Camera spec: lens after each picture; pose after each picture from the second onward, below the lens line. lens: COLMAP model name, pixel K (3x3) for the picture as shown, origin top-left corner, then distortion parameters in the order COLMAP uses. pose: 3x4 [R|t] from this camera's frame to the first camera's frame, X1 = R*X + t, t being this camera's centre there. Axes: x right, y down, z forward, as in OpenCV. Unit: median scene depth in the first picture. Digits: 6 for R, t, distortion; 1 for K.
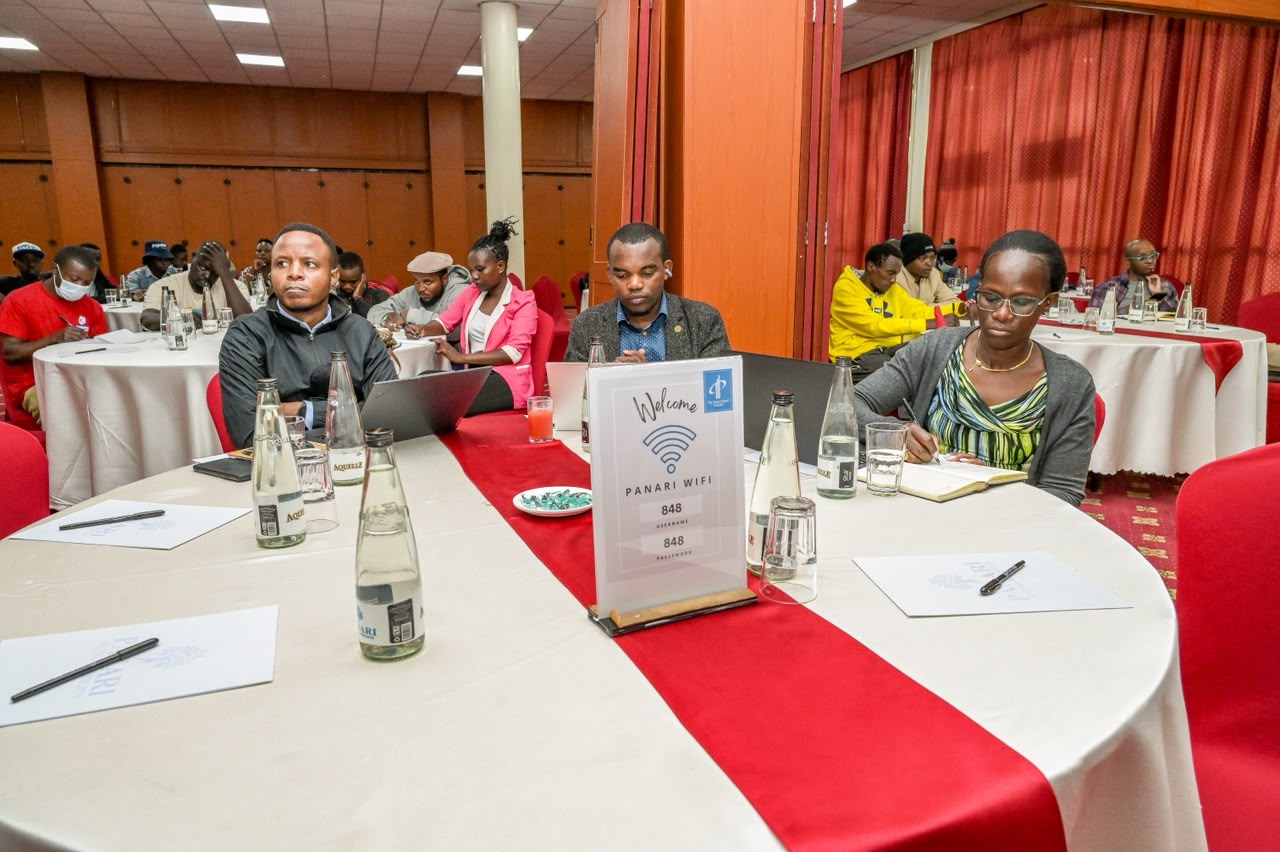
lens RADIAL K [[858.0, 0, 634.8], [0, 858.0, 423.7], [0, 0, 1]] dist [-0.012551, 0.012162]
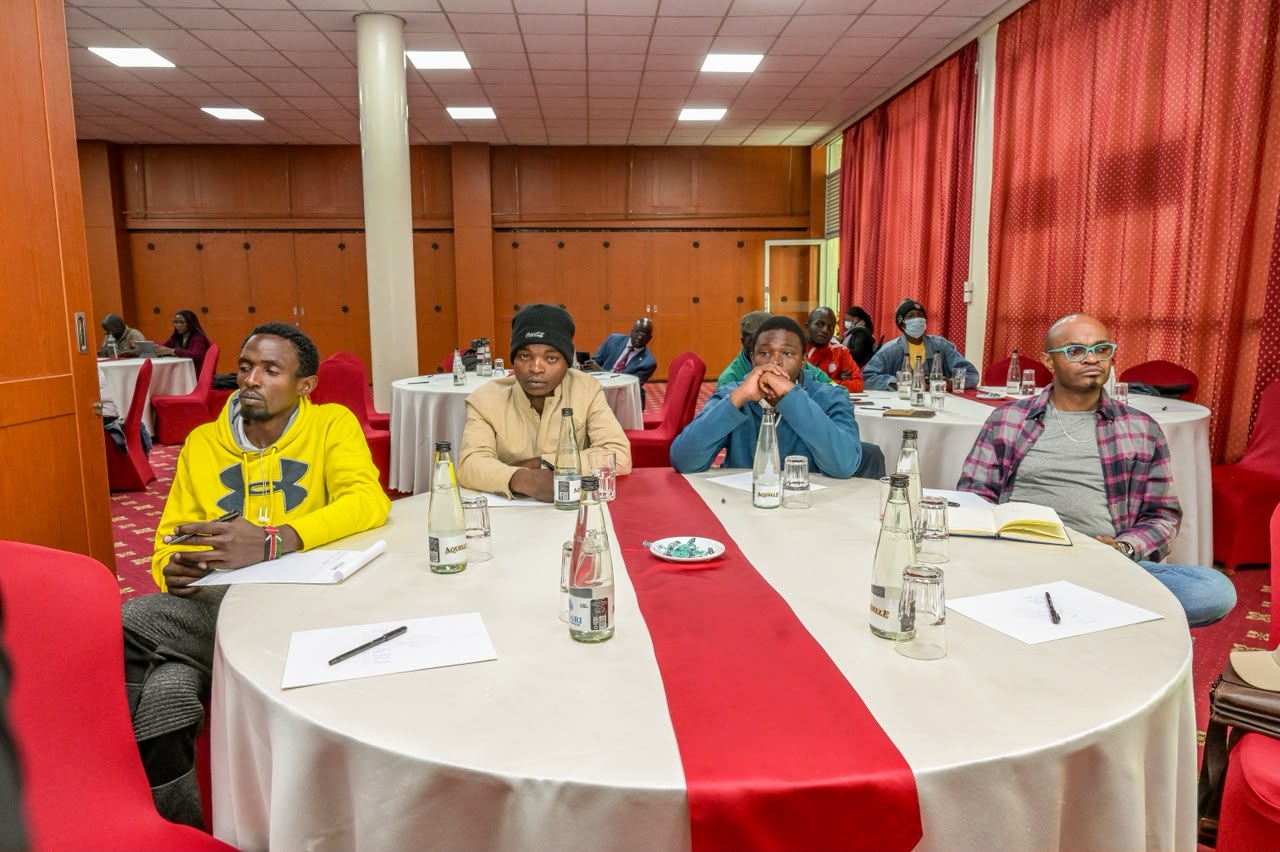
lens RADIAL K [[853.5, 0, 643.4], [0, 853.5, 429.9], [0, 0, 1]] dist [-0.001514, 0.000227]
pose [[0.967599, 0.030643, -0.250624, 0.203581], [-0.045107, 0.997619, -0.052172, -0.052359], [0.248428, 0.061786, 0.966678, 0.218314]]
